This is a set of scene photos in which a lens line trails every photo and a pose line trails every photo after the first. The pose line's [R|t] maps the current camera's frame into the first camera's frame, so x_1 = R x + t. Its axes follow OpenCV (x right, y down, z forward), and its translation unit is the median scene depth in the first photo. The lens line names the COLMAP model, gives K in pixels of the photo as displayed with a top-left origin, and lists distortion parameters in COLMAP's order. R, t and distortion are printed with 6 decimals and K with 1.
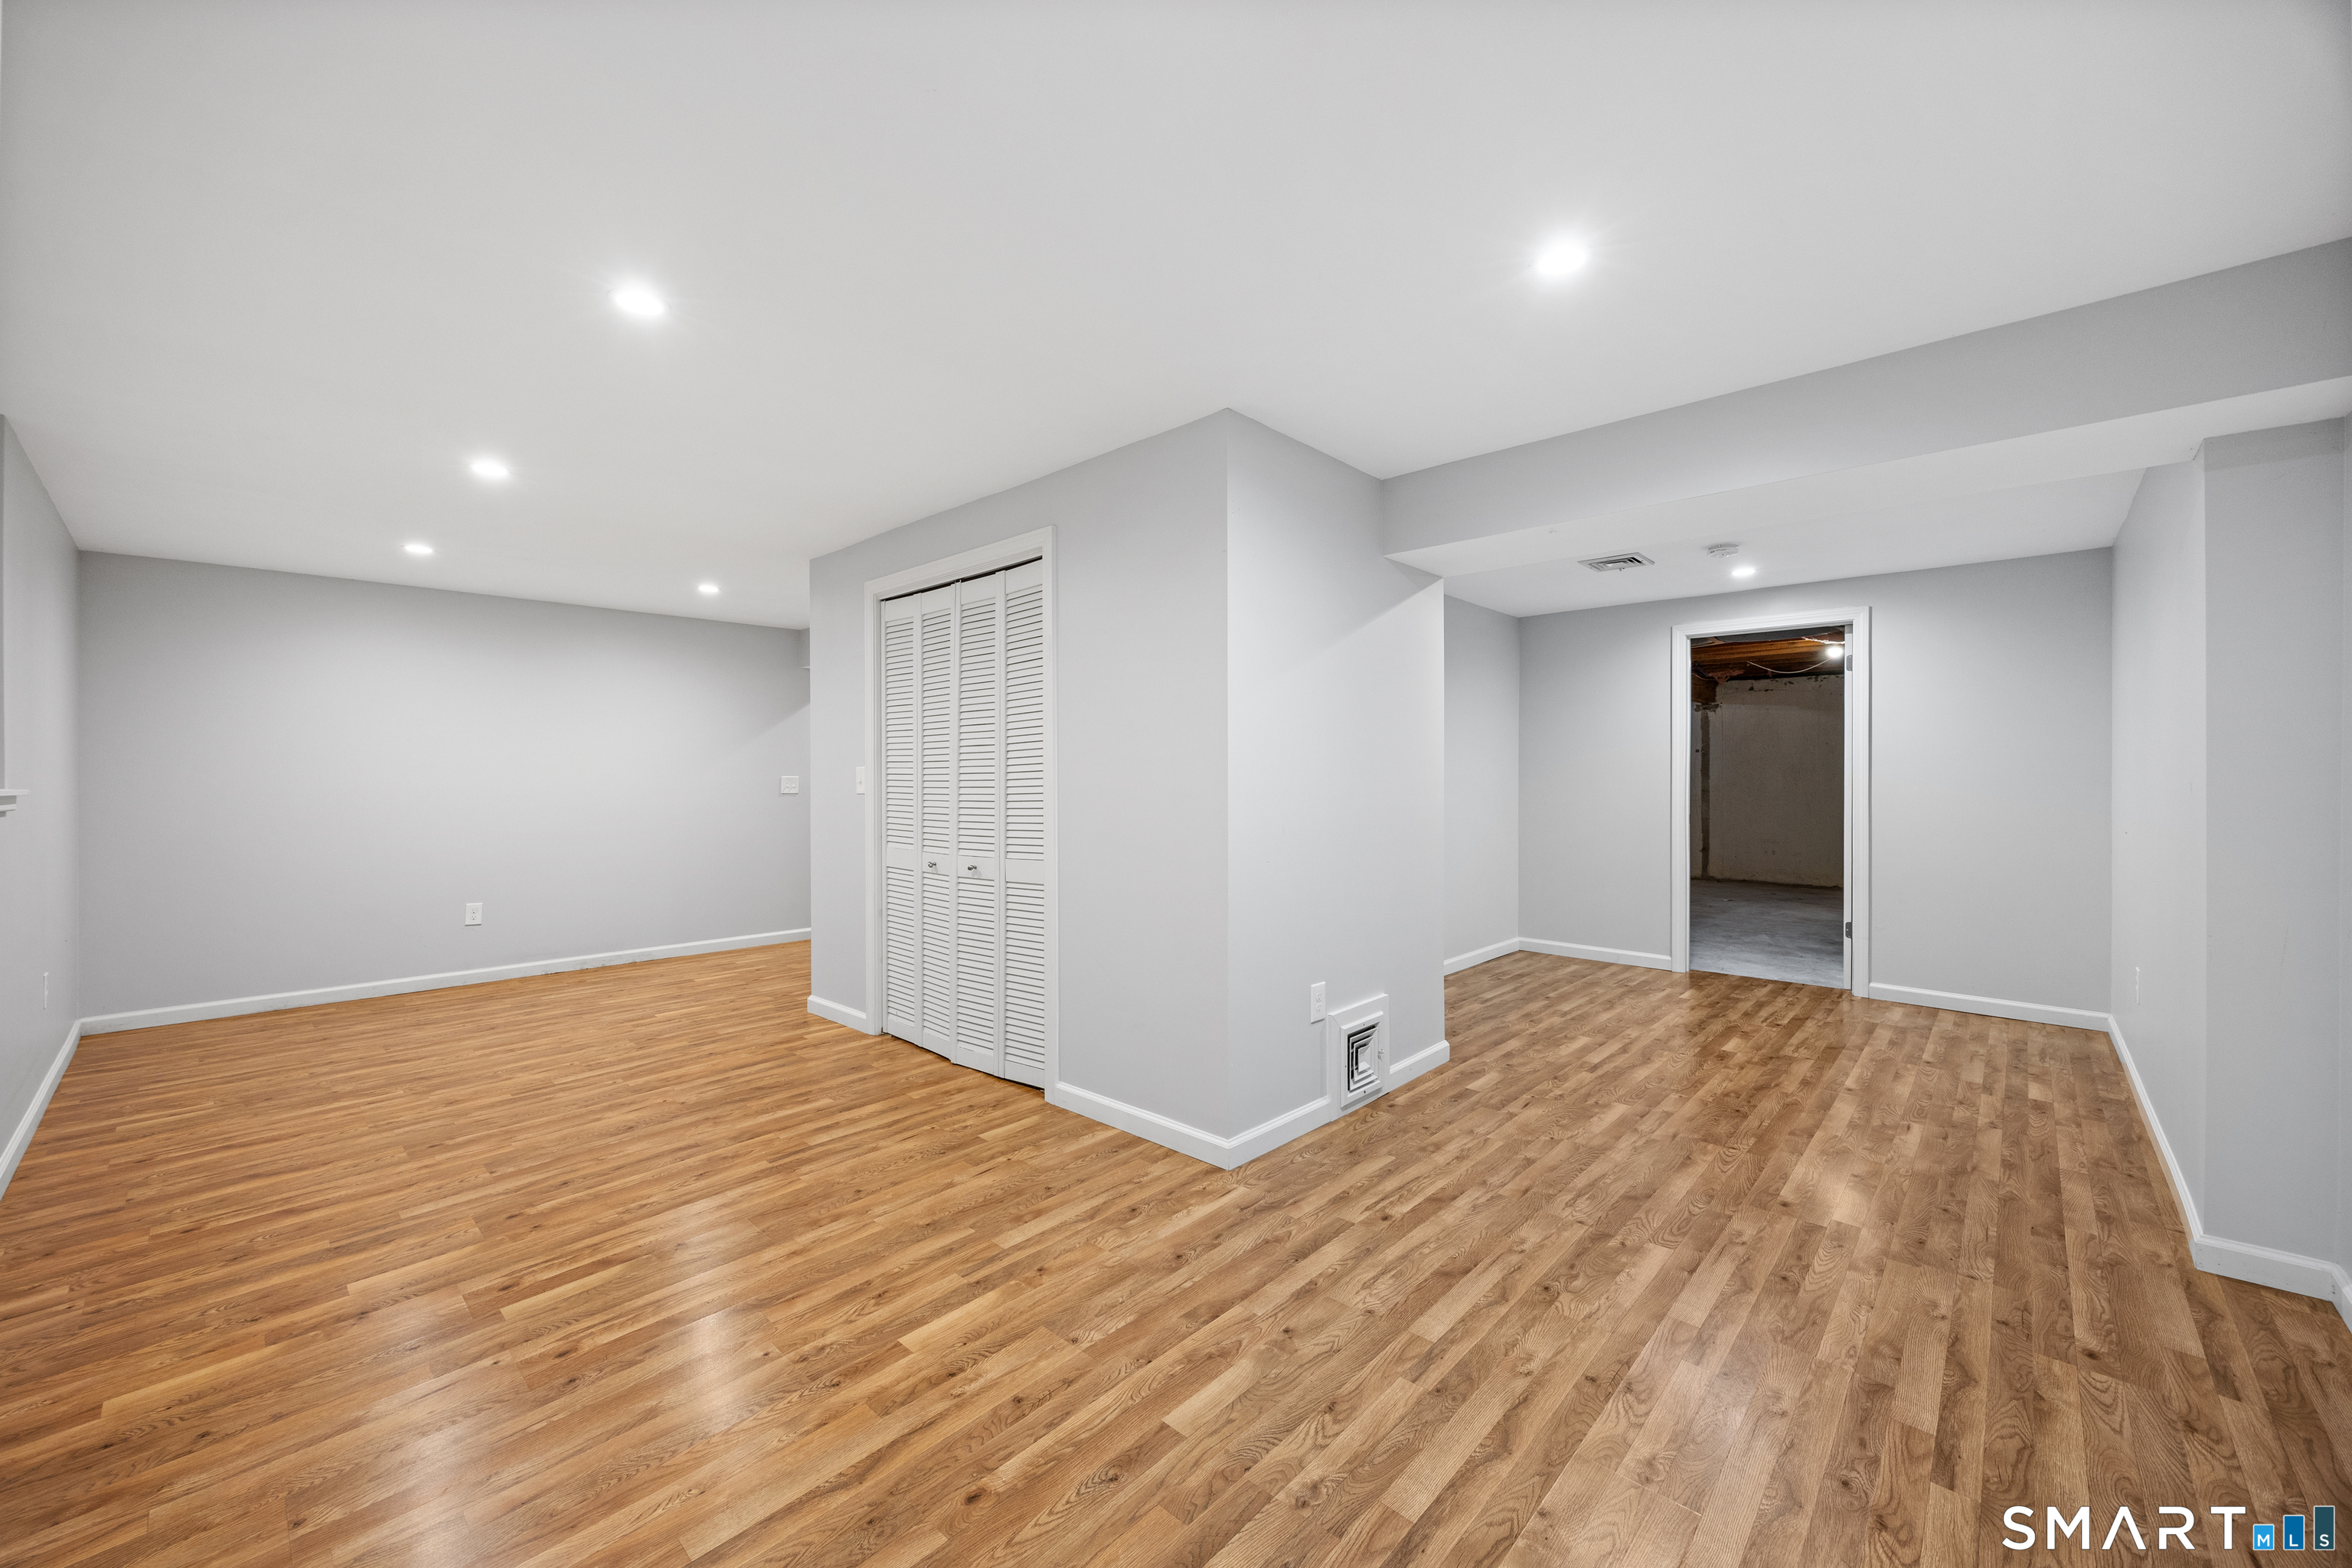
lens RADIAL K [[916.9, 0, 1173.5], [0, 916.9, 777.3], [0, 0, 1]] dist [-0.000728, -0.000102]
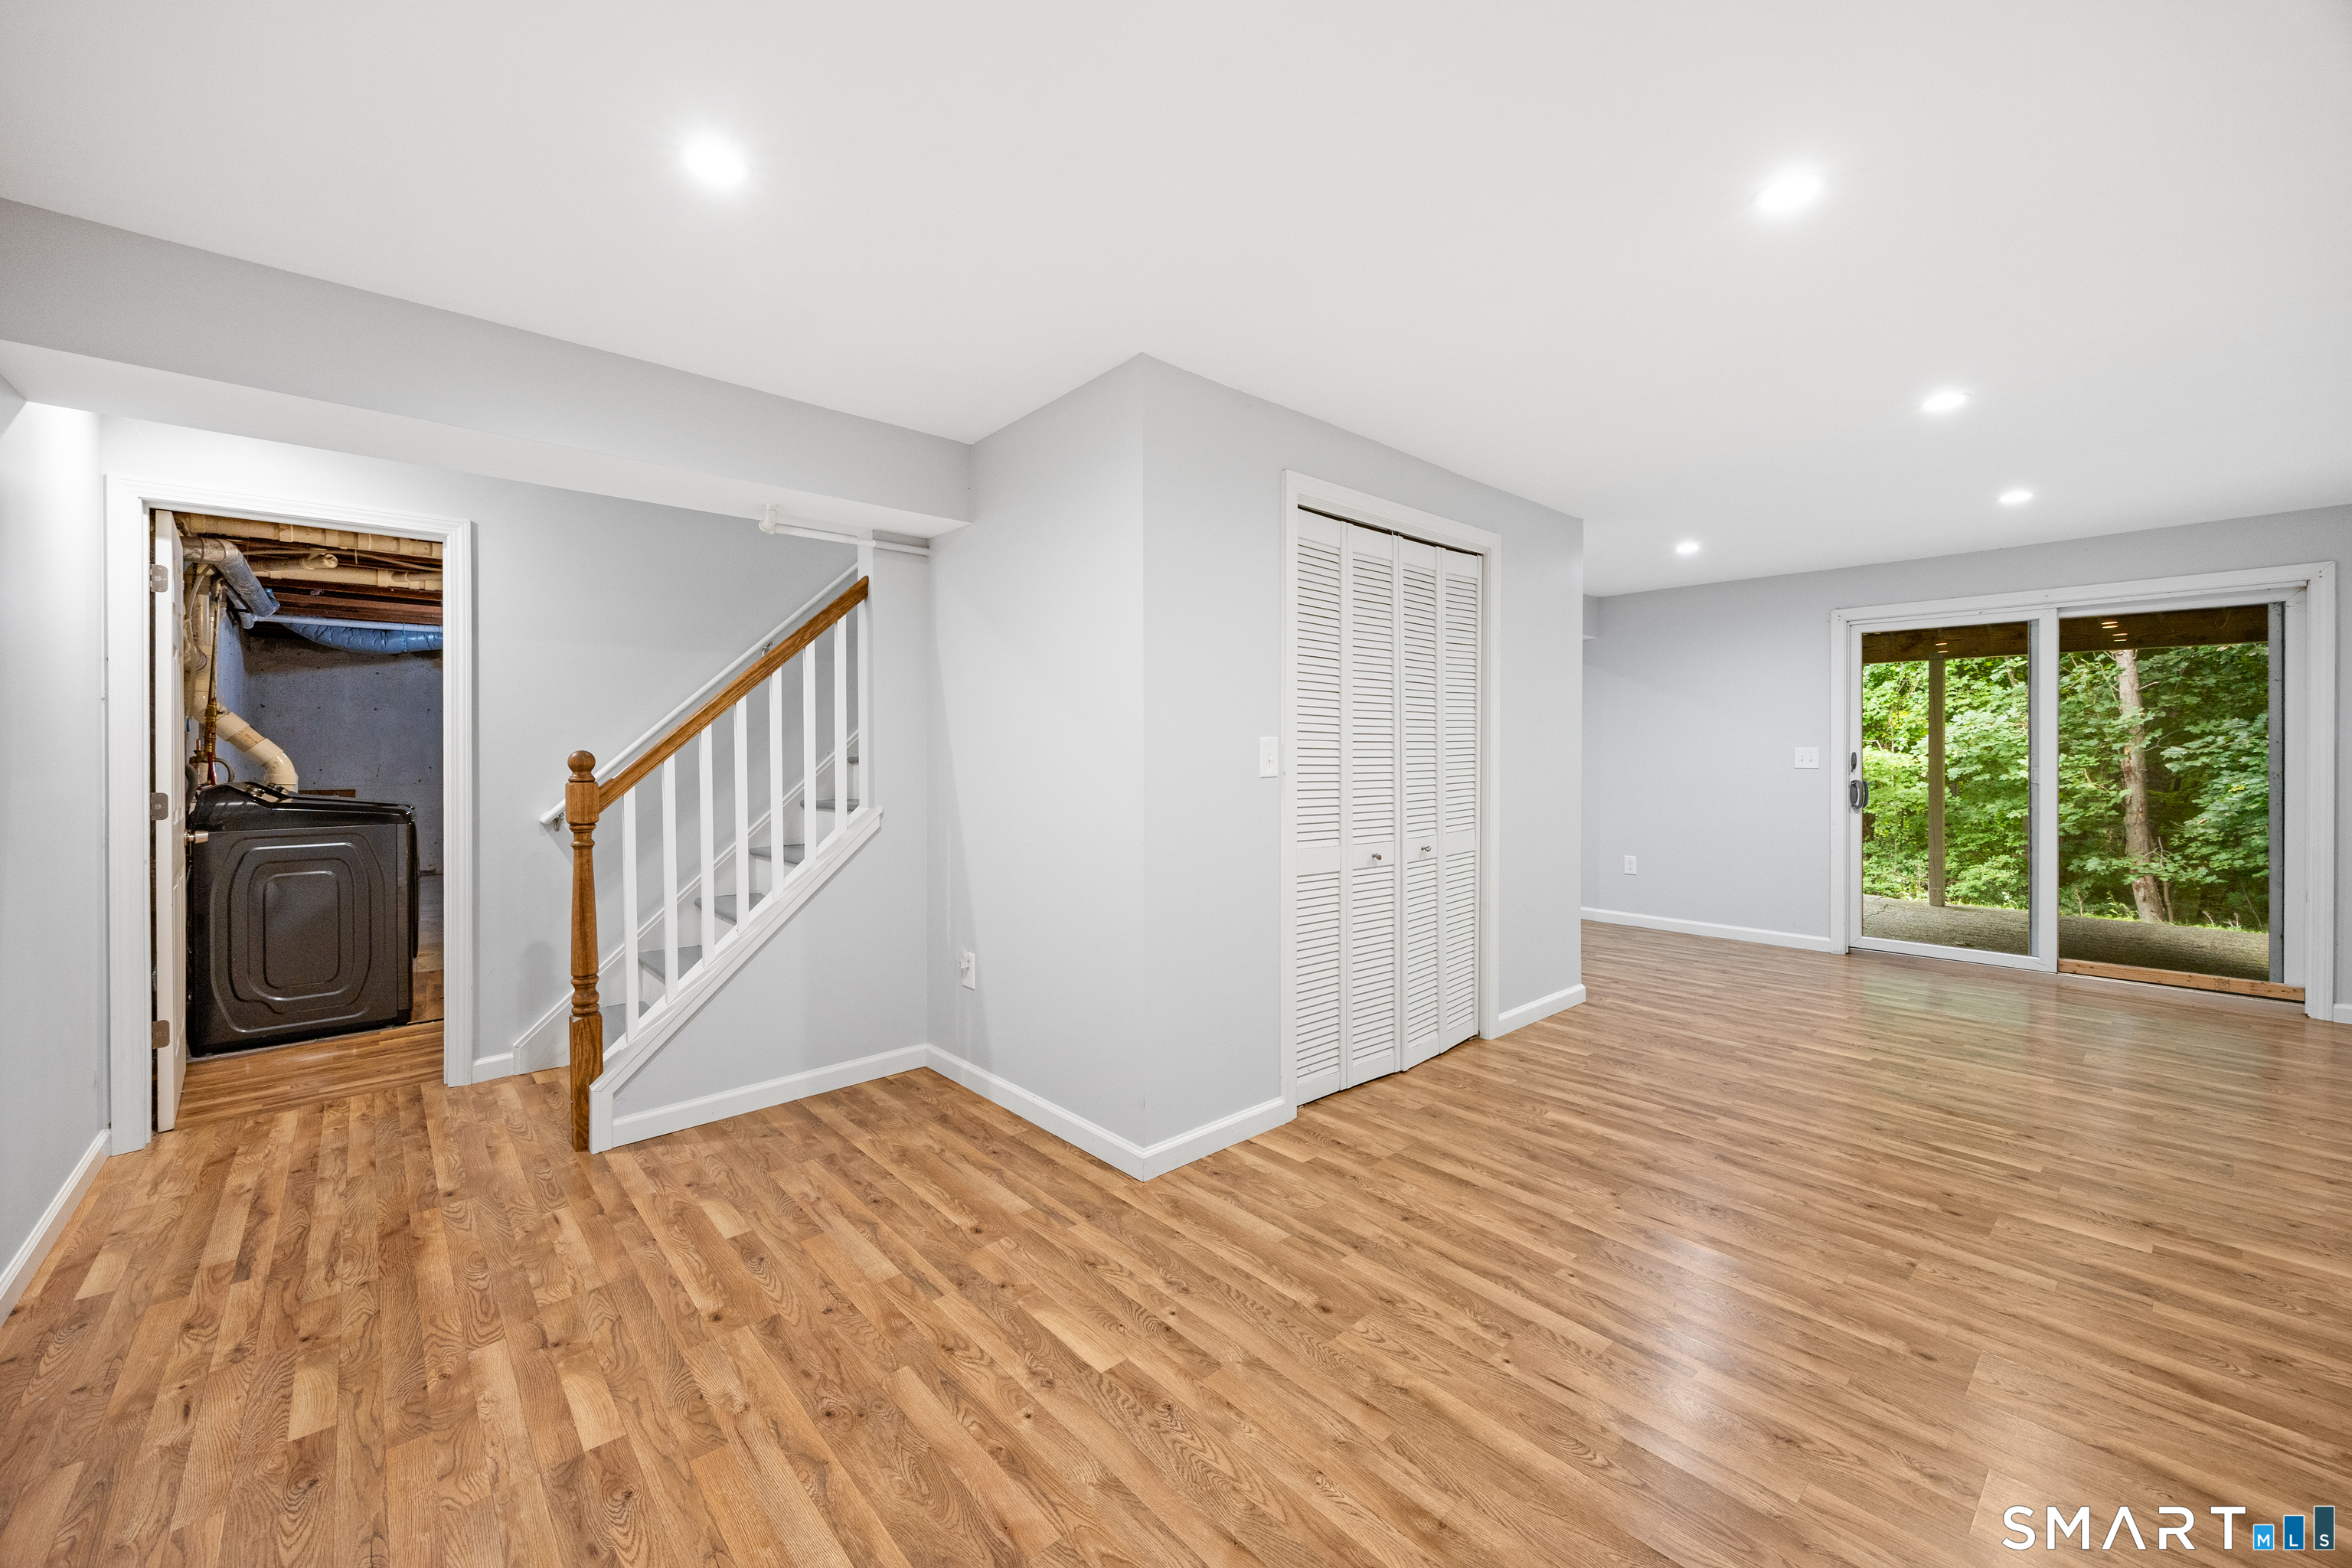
lens RADIAL K [[916.9, 0, 1175.4], [0, 916.9, 767.8], [0, 0, 1]] dist [-0.000728, -0.000102]
pose [[0.086046, -0.008083, 0.996258, -1.464603], [0.004422, 0.999960, 0.007731, 0.008196], [-0.996281, 0.003740, 0.086079, 1.455896]]
